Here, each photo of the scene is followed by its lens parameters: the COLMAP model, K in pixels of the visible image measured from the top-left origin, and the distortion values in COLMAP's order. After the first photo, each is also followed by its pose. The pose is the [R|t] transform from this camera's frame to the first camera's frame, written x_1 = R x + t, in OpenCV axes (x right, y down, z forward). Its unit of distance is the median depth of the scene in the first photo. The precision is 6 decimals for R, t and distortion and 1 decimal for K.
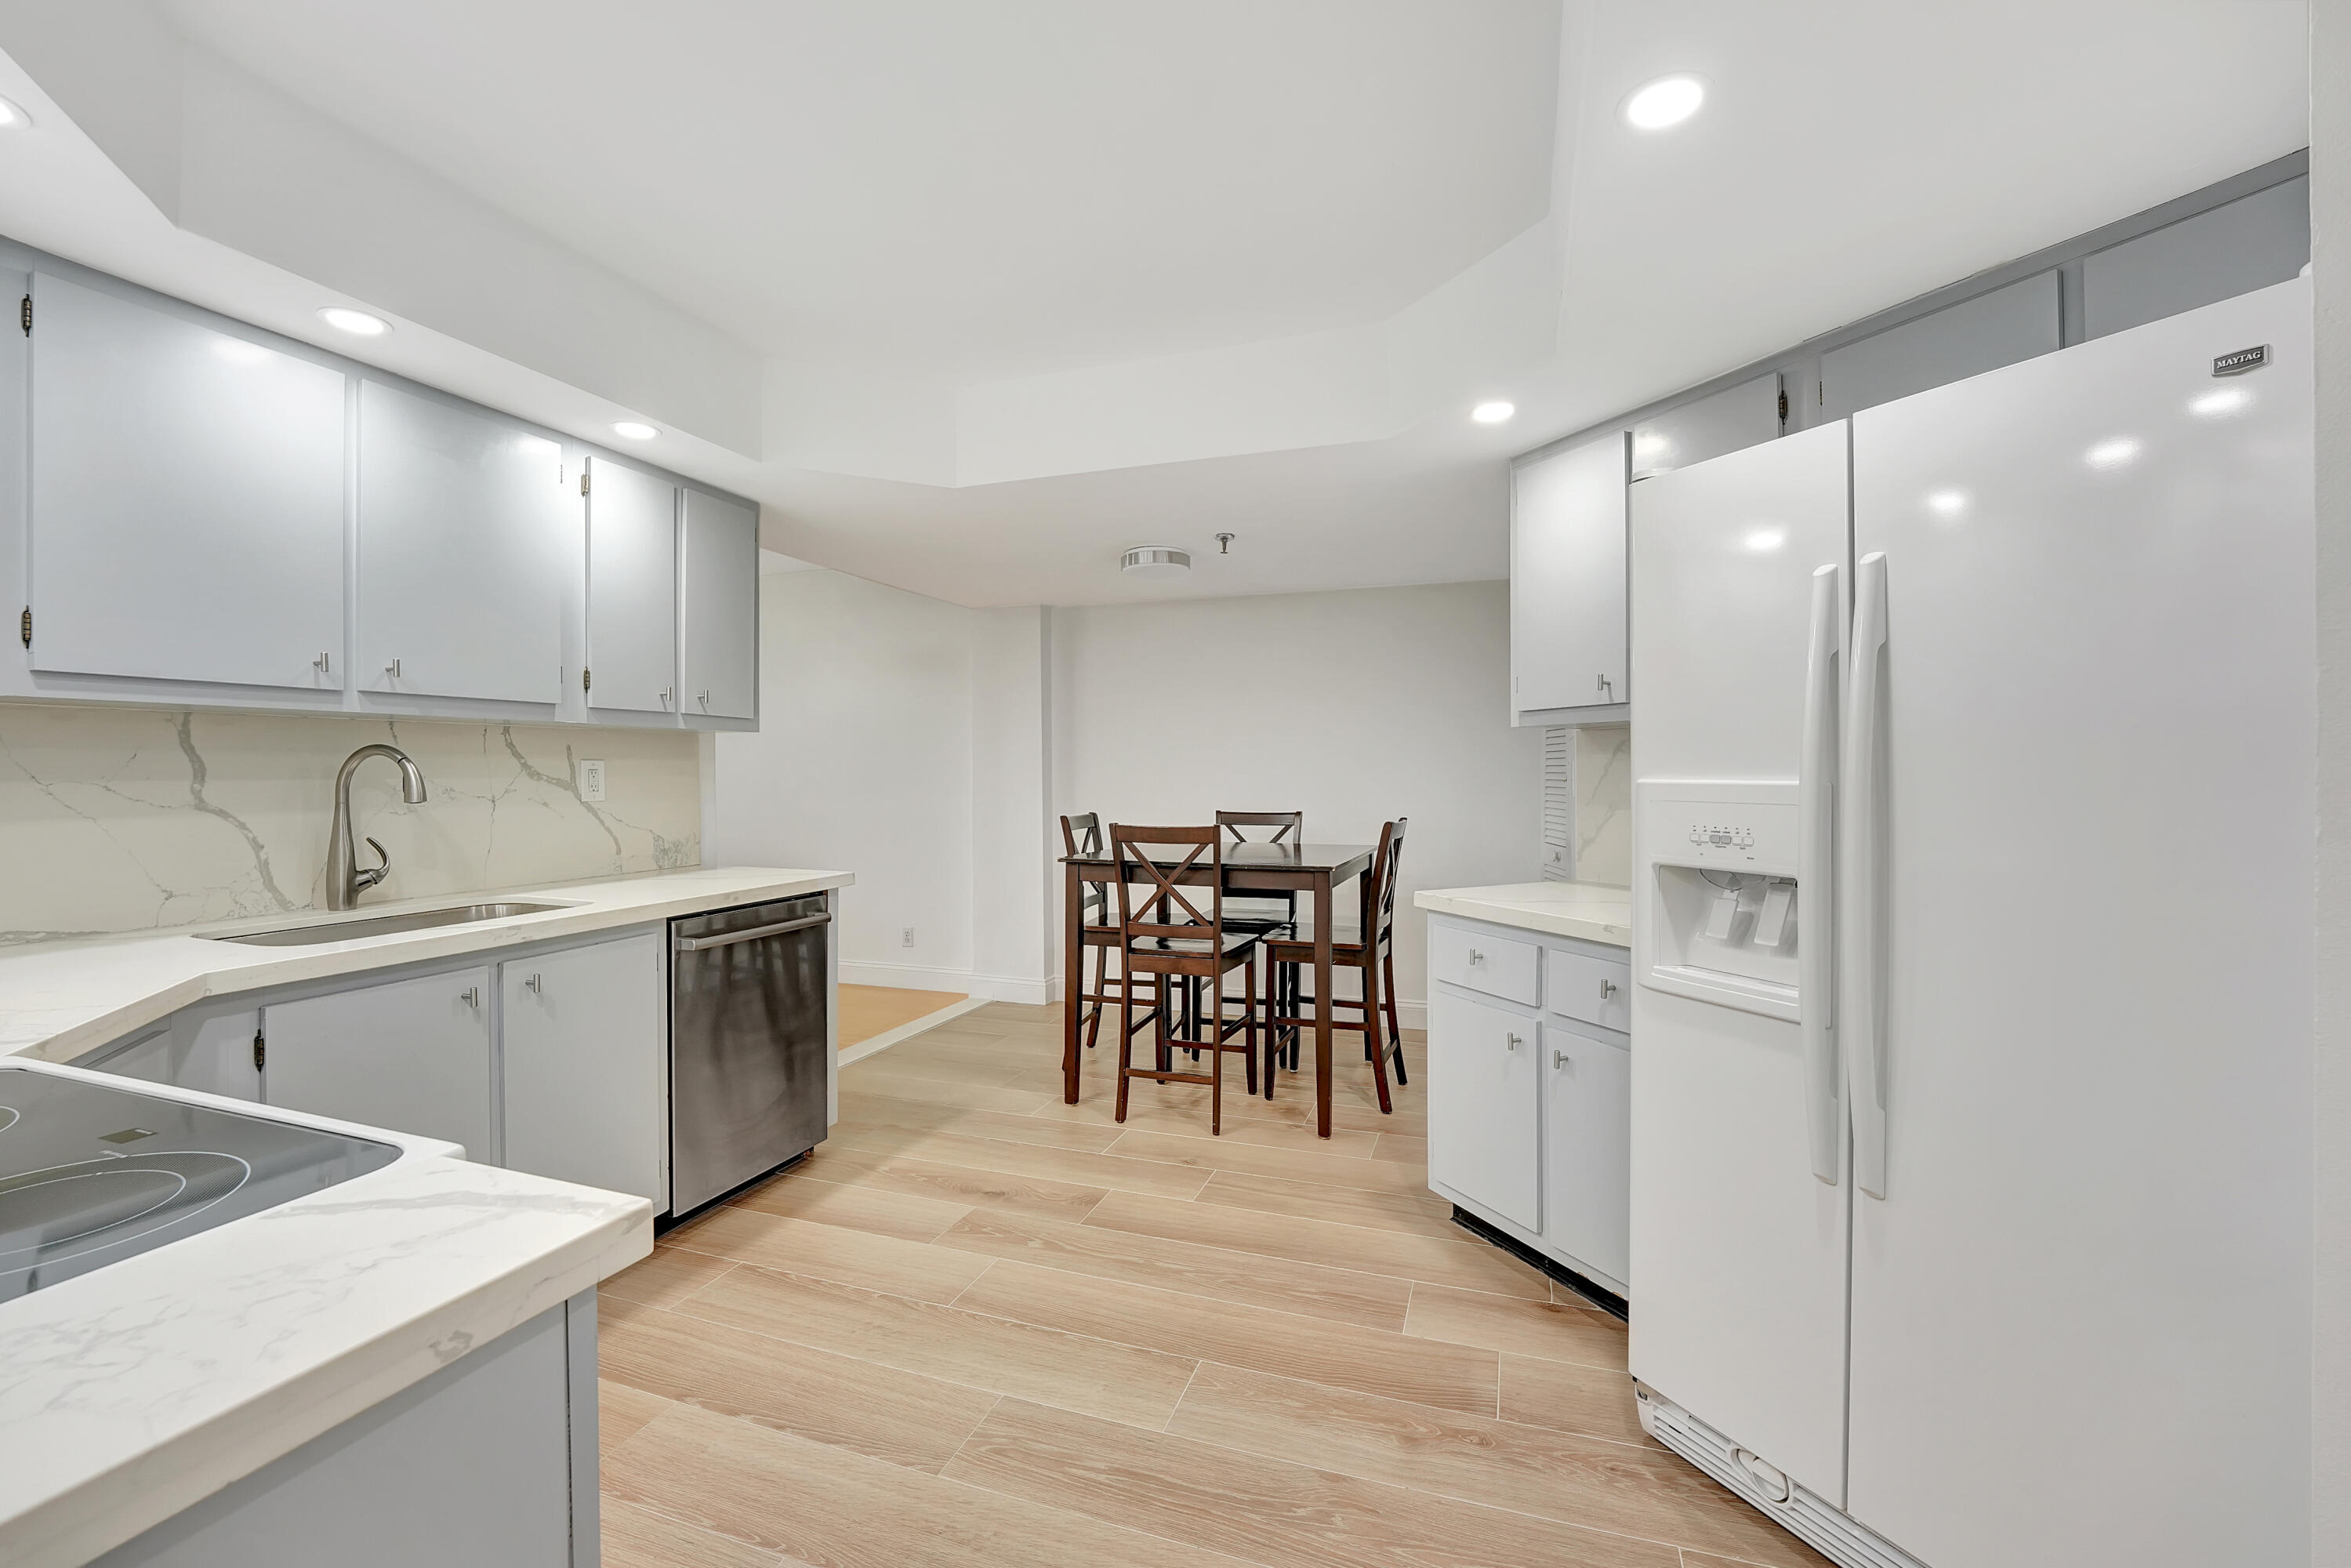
lens RADIAL K [[969.2, 0, 1175.5], [0, 969.2, 784.0], [0, 0, 1]] dist [-0.015893, 0.005783]
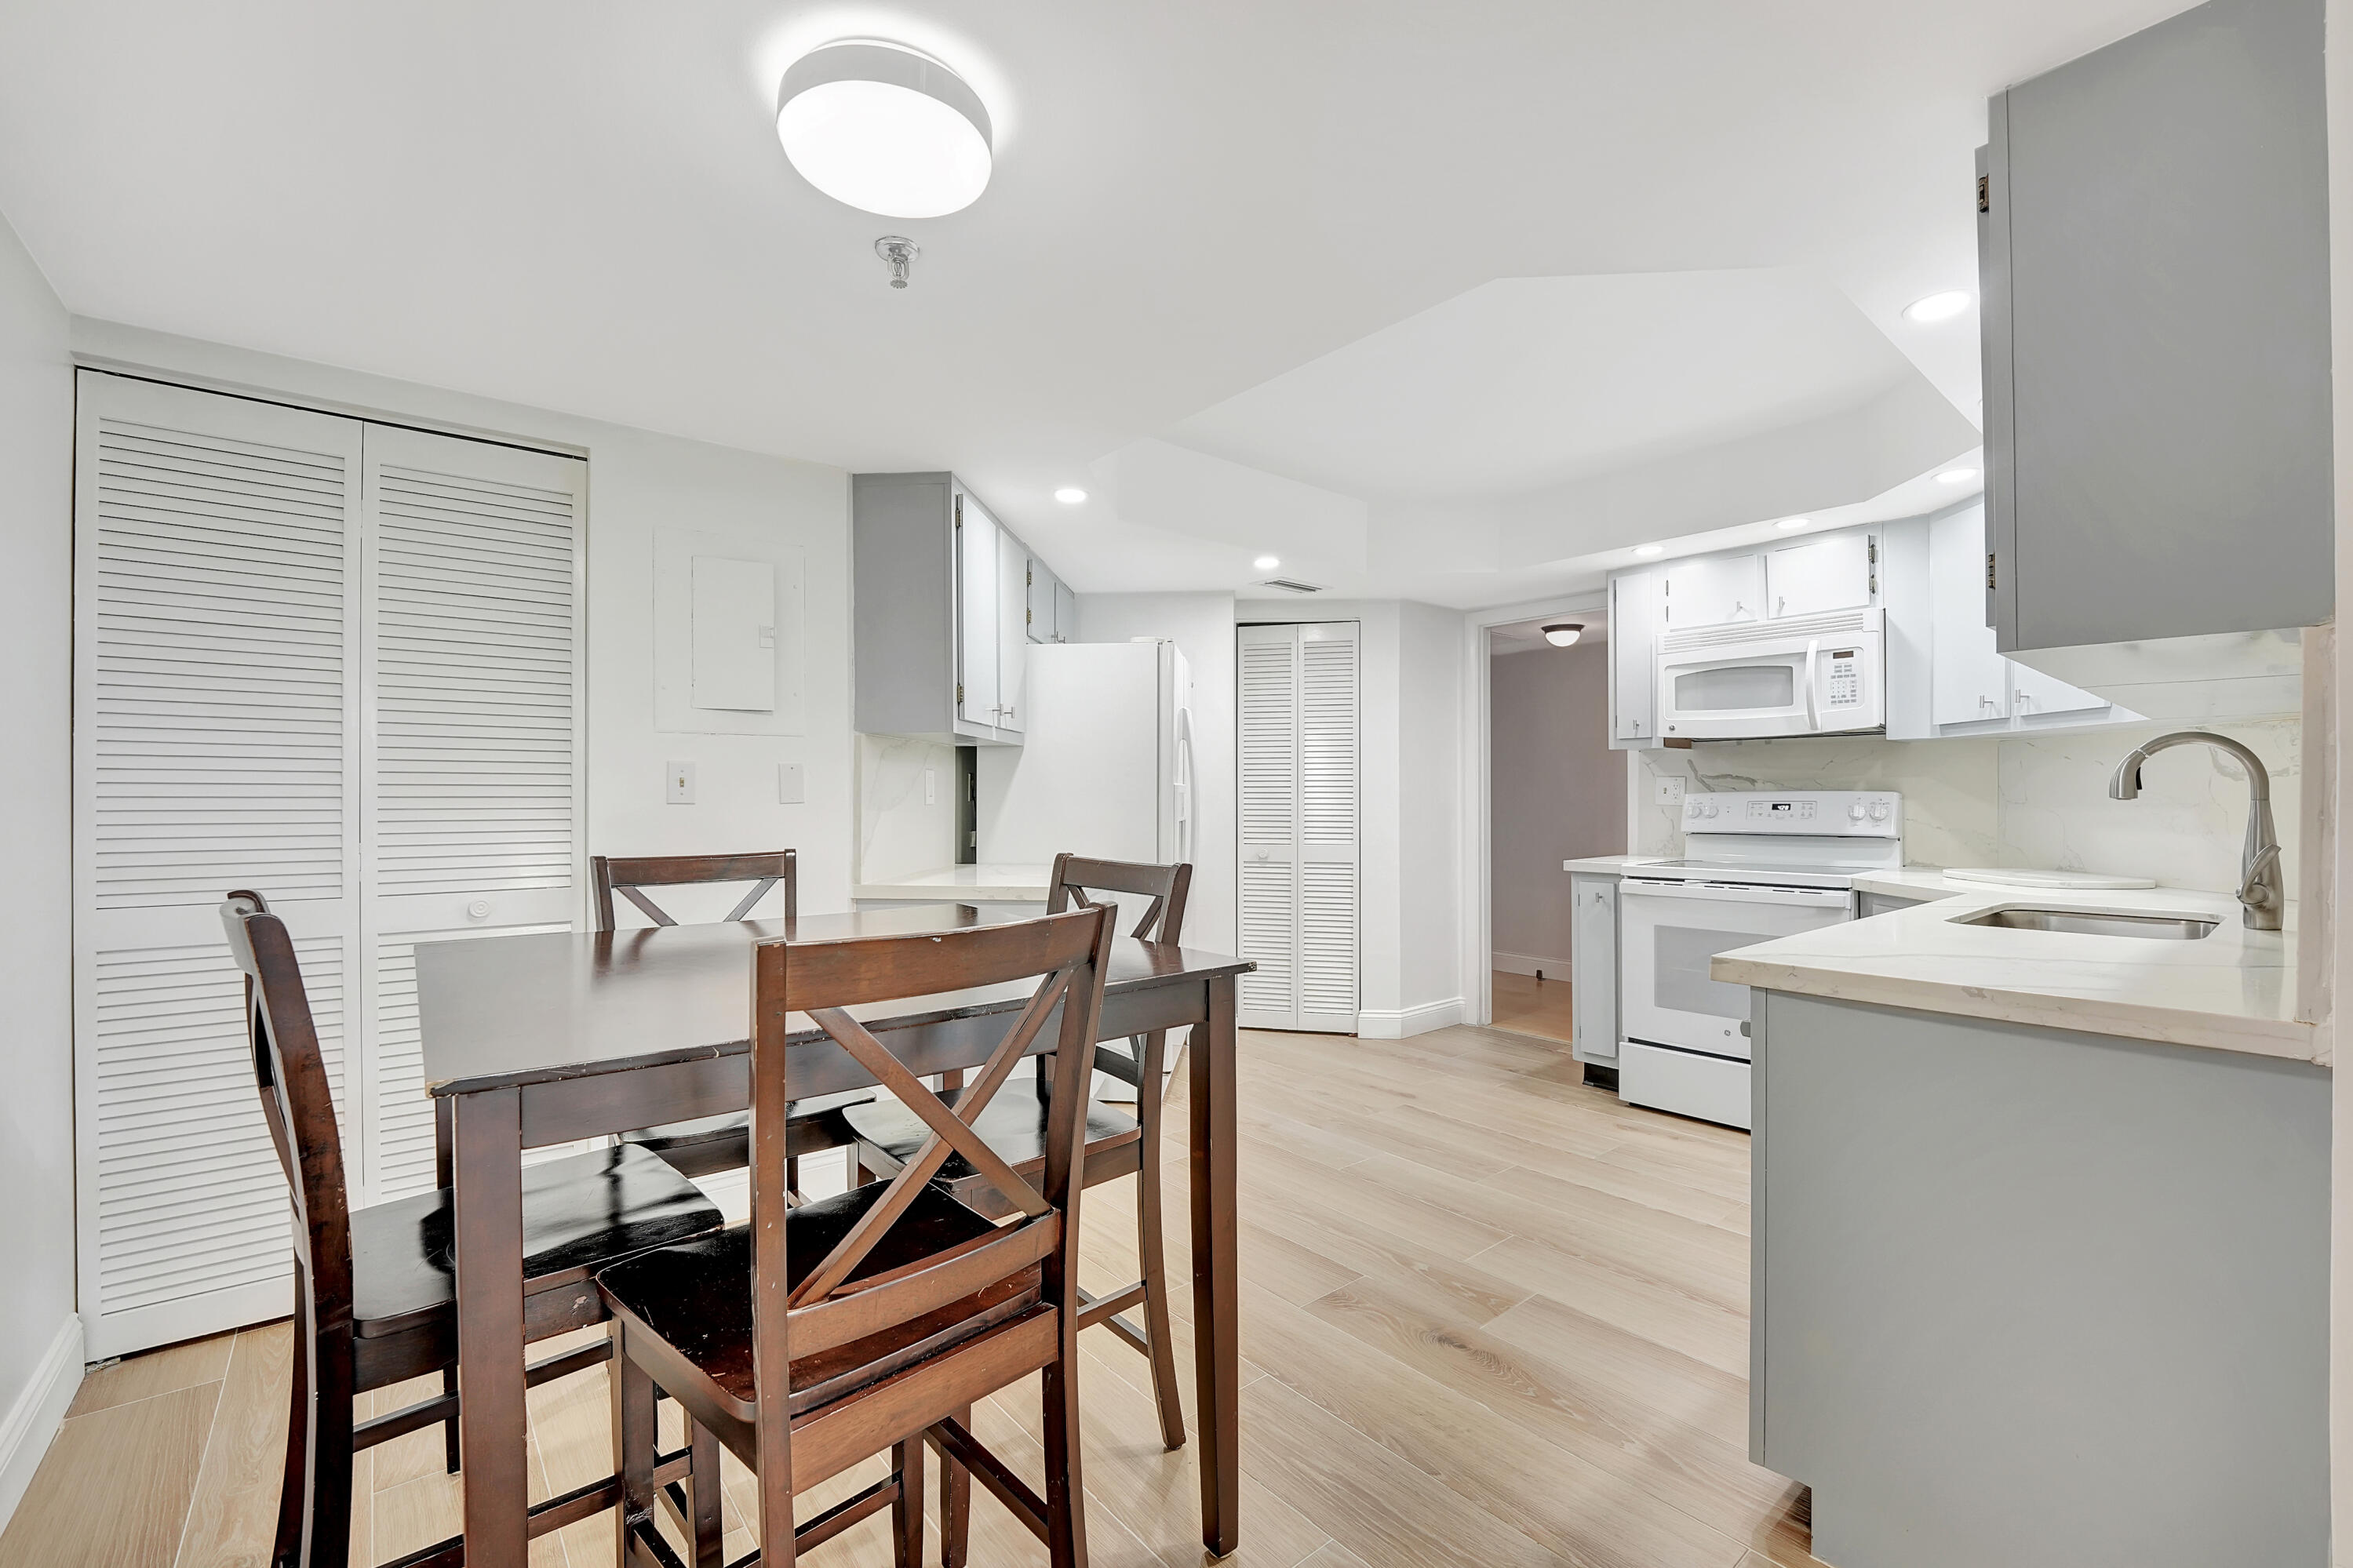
lens RADIAL K [[985.0, 0, 1176.9], [0, 985.0, 792.4], [0, 0, 1]] dist [-0.022940, -0.000163]
pose [[-0.855341, 0.003485, 0.518053, -0.492062], [0.007684, 0.999953, 0.005960, 0.002006], [-0.518008, 0.009079, -0.855328, 2.173474]]
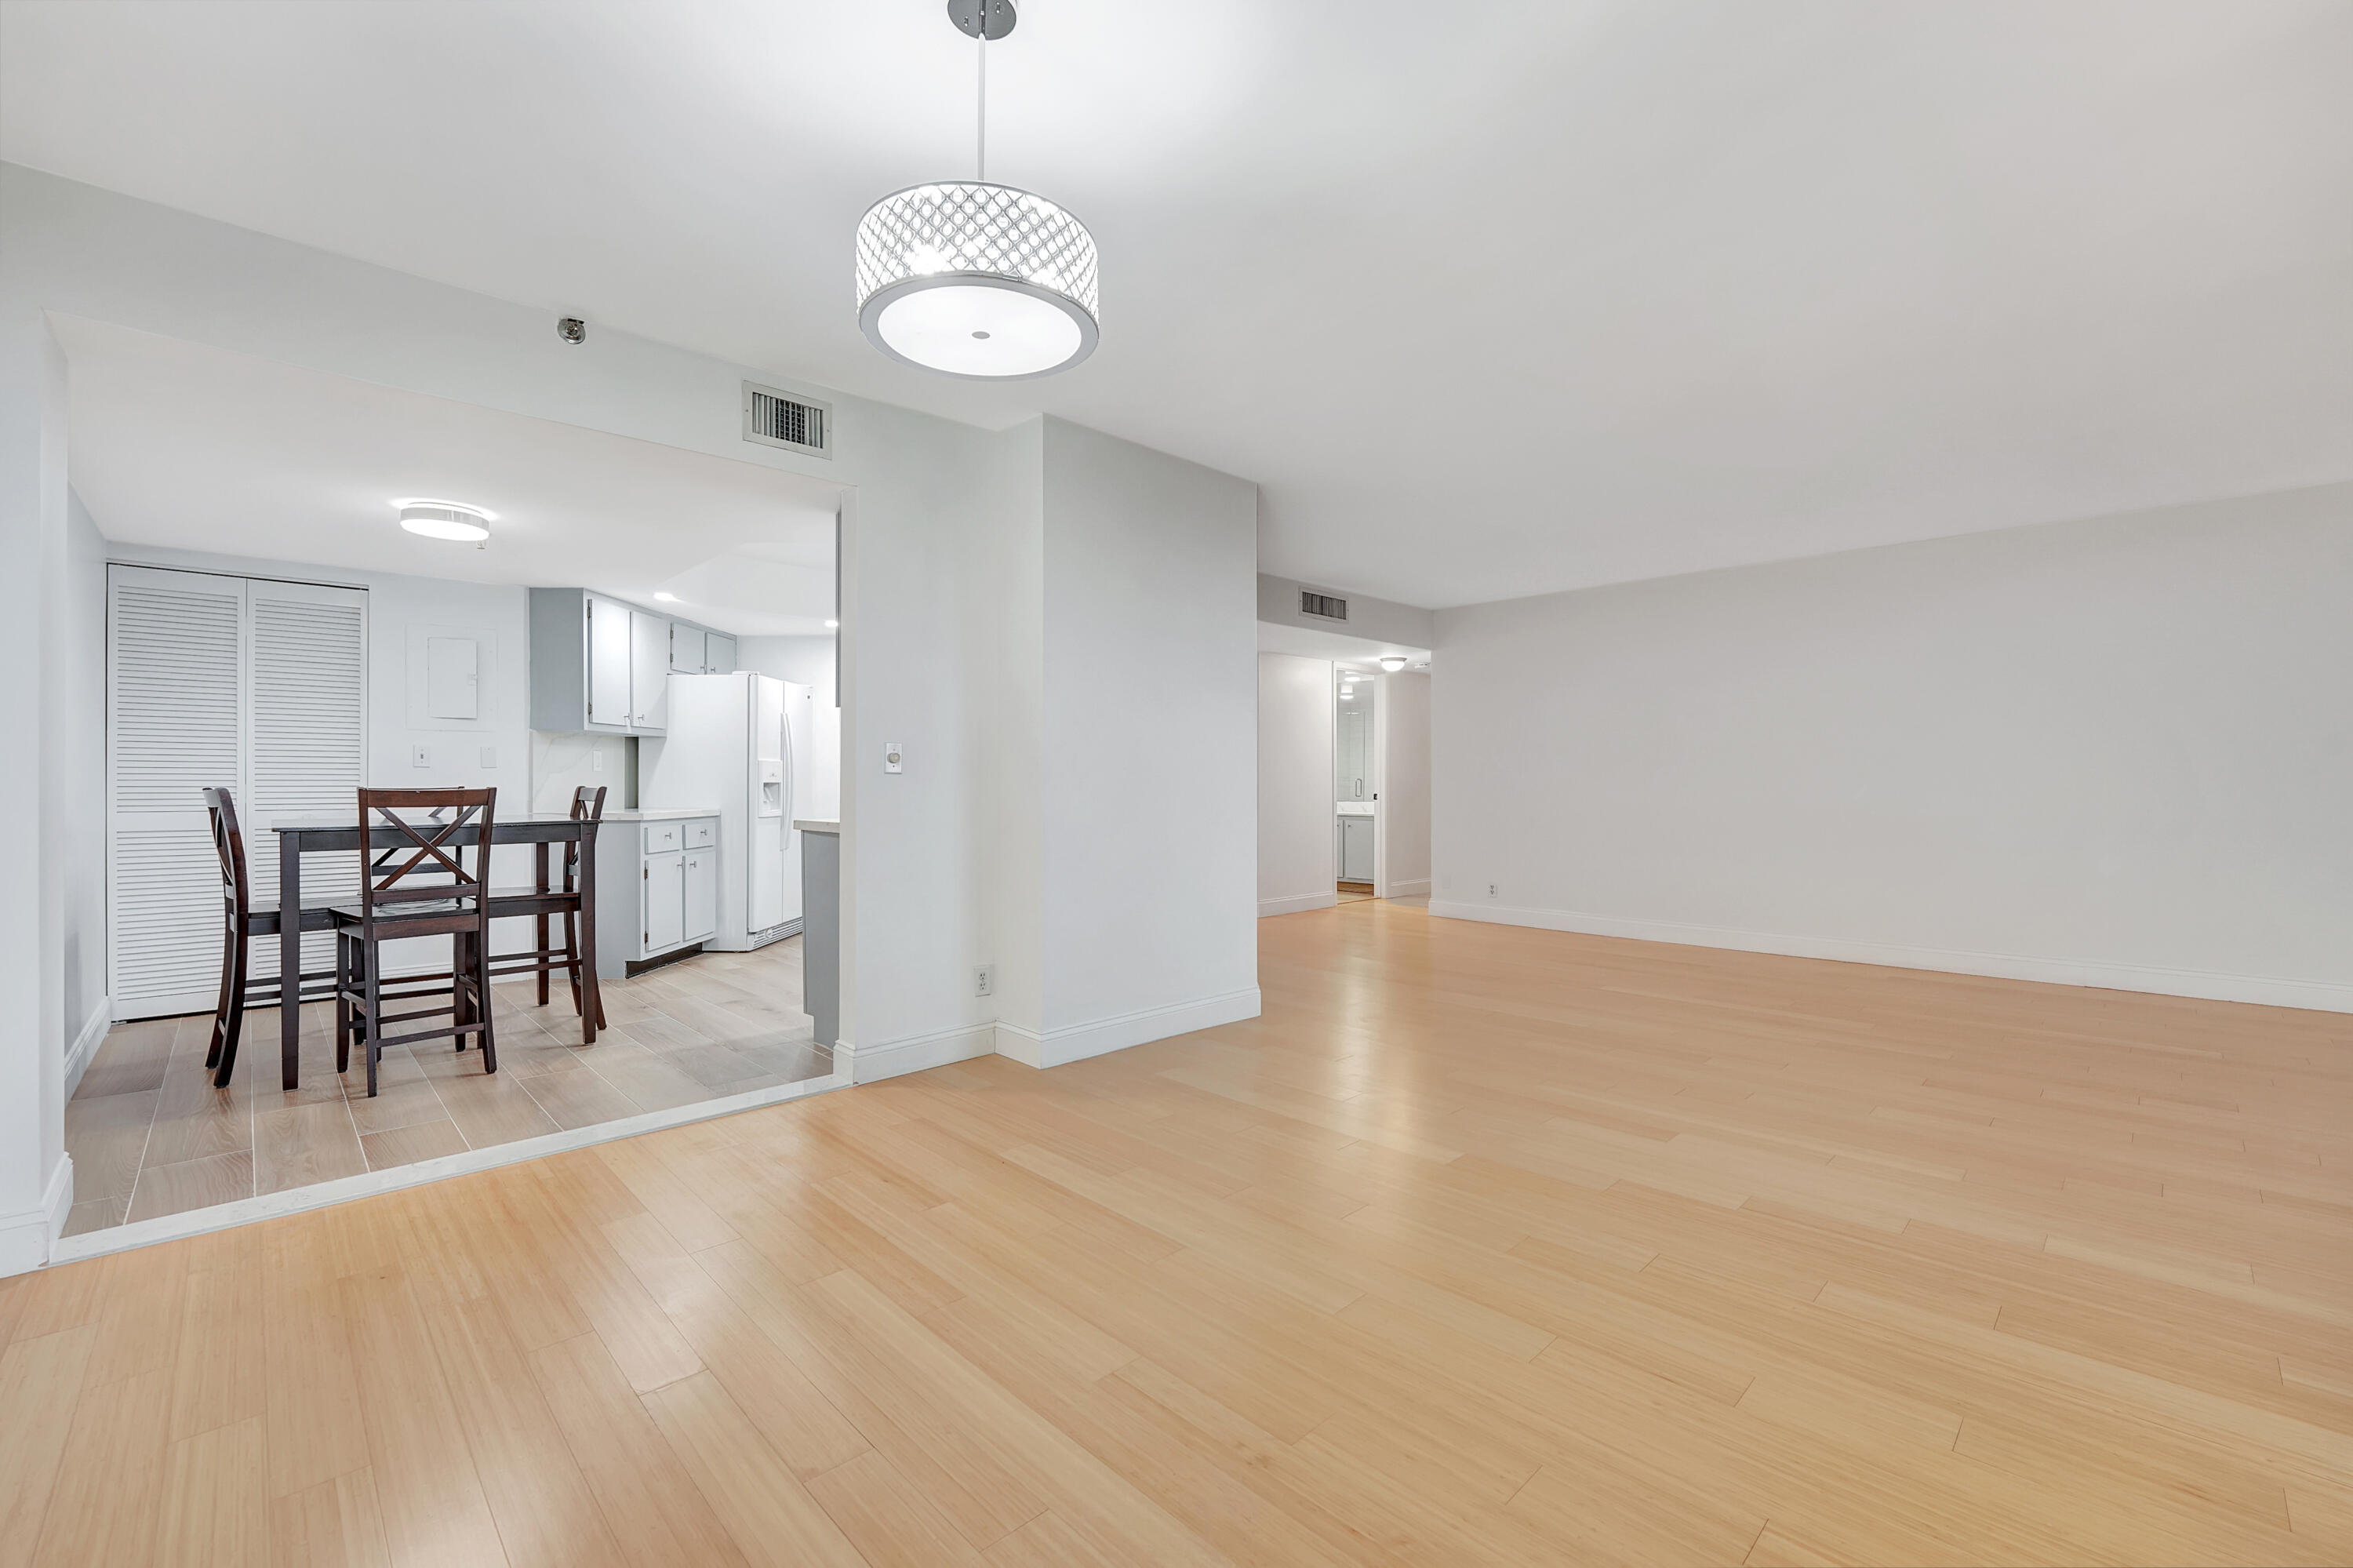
lens RADIAL K [[991.0, 0, 1185.4], [0, 991.0, 780.7], [0, 0, 1]] dist [-0.024021, 0.000300]
pose [[-0.894137, 0.002515, 0.447787, -1.930607], [0.006707, 0.999947, 0.007775, 0.042770], [-0.447744, 0.009955, -0.894107, 2.691375]]
